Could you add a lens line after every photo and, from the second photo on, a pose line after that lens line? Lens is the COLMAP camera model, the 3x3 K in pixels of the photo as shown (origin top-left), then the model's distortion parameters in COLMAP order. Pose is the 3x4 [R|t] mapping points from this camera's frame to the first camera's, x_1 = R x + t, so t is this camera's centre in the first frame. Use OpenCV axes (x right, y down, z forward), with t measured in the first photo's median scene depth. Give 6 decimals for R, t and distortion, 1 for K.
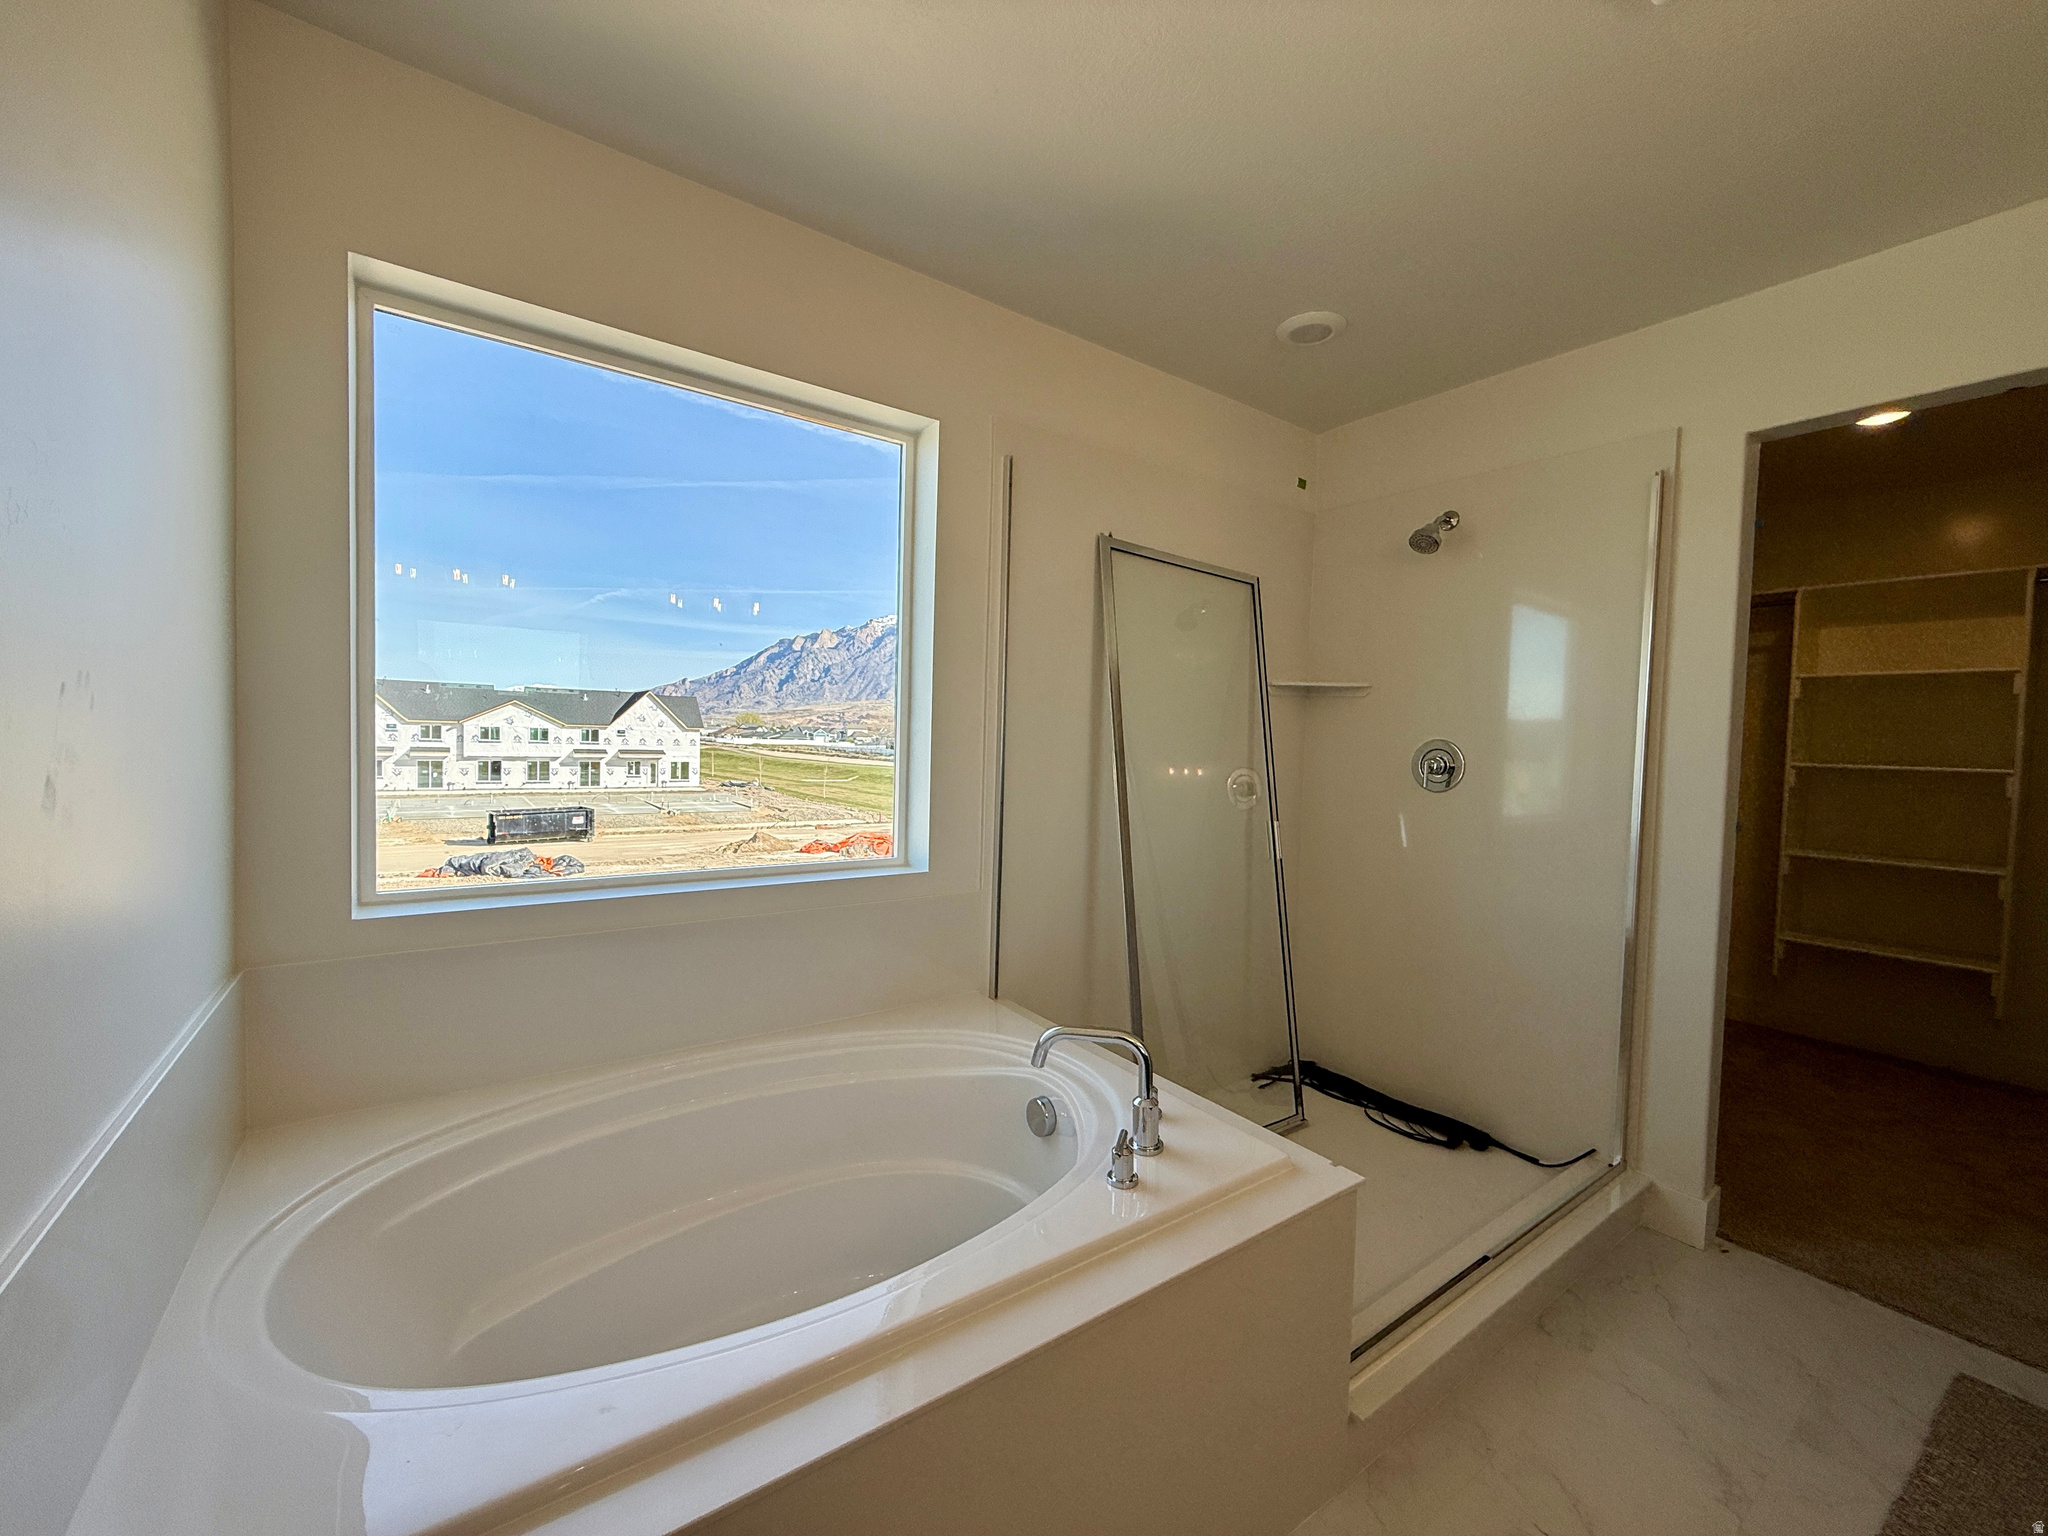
lens RADIAL K [[814.7, 0, 1025.3], [0, 814.7, 766.7], [0, 0, 1]] dist [-0.000546, 0.001053]
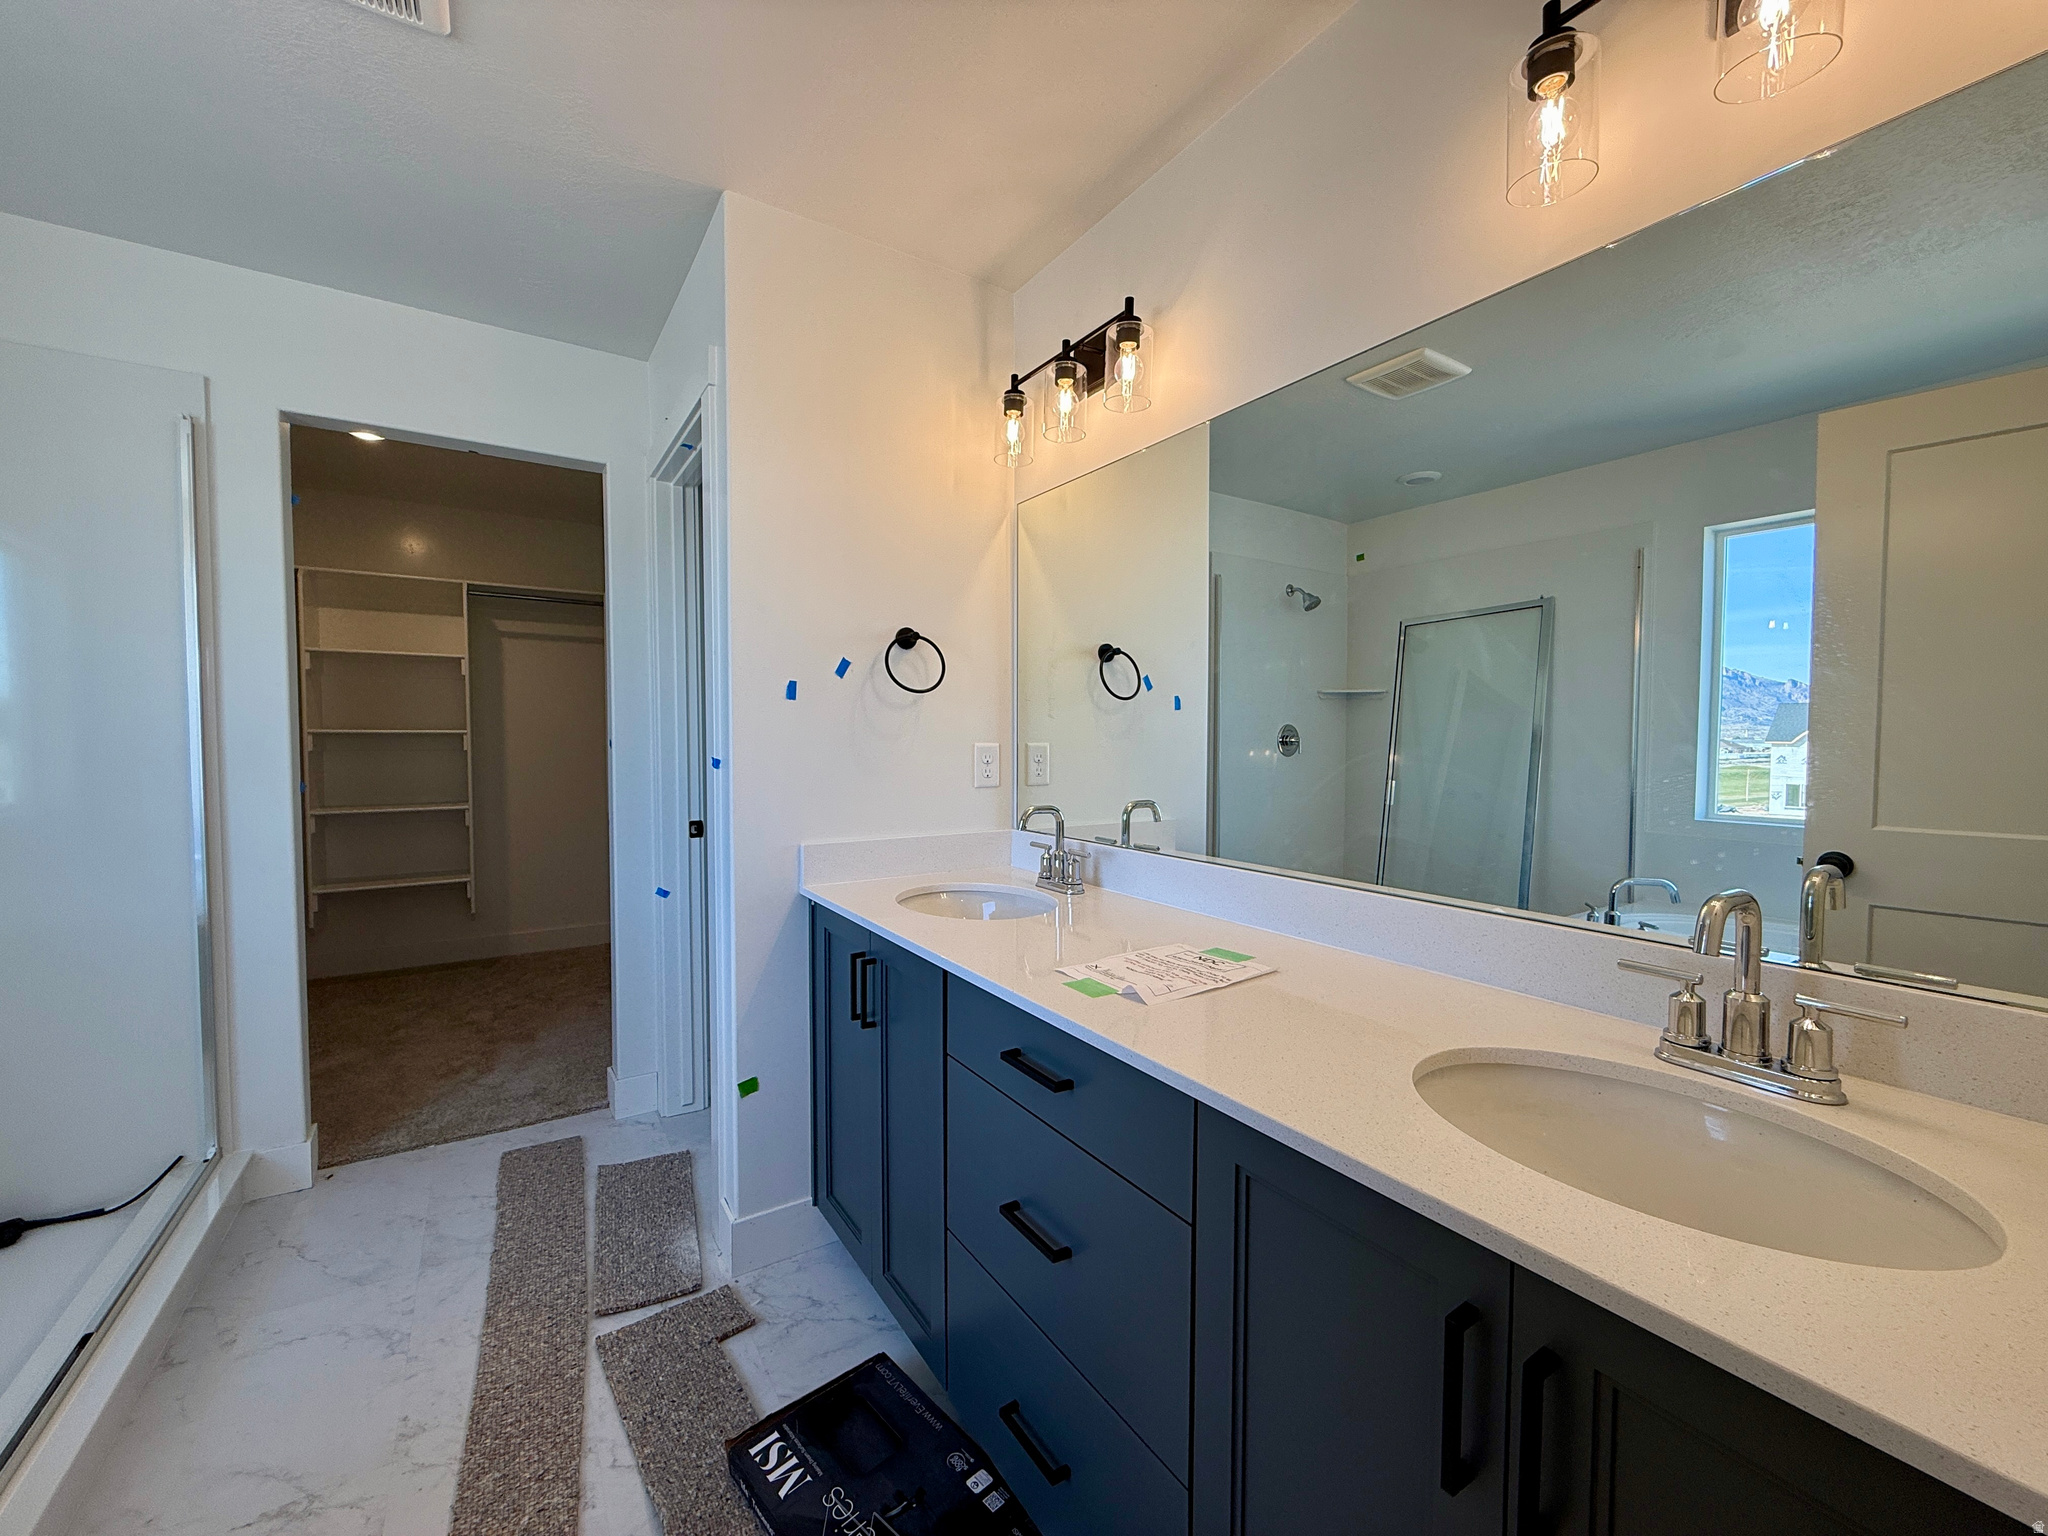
lens RADIAL K [[814.7, 0, 1021.4], [0, 814.7, 768.2], [0, 0, 1]] dist [-0.000546, 0.001053]
pose [[0.051689, -0.067883, 0.996353, -0.131854], [0.039165, 0.997057, 0.065899, 0.017724], [-0.997895, 0.035616, 0.054196, 0.005447]]
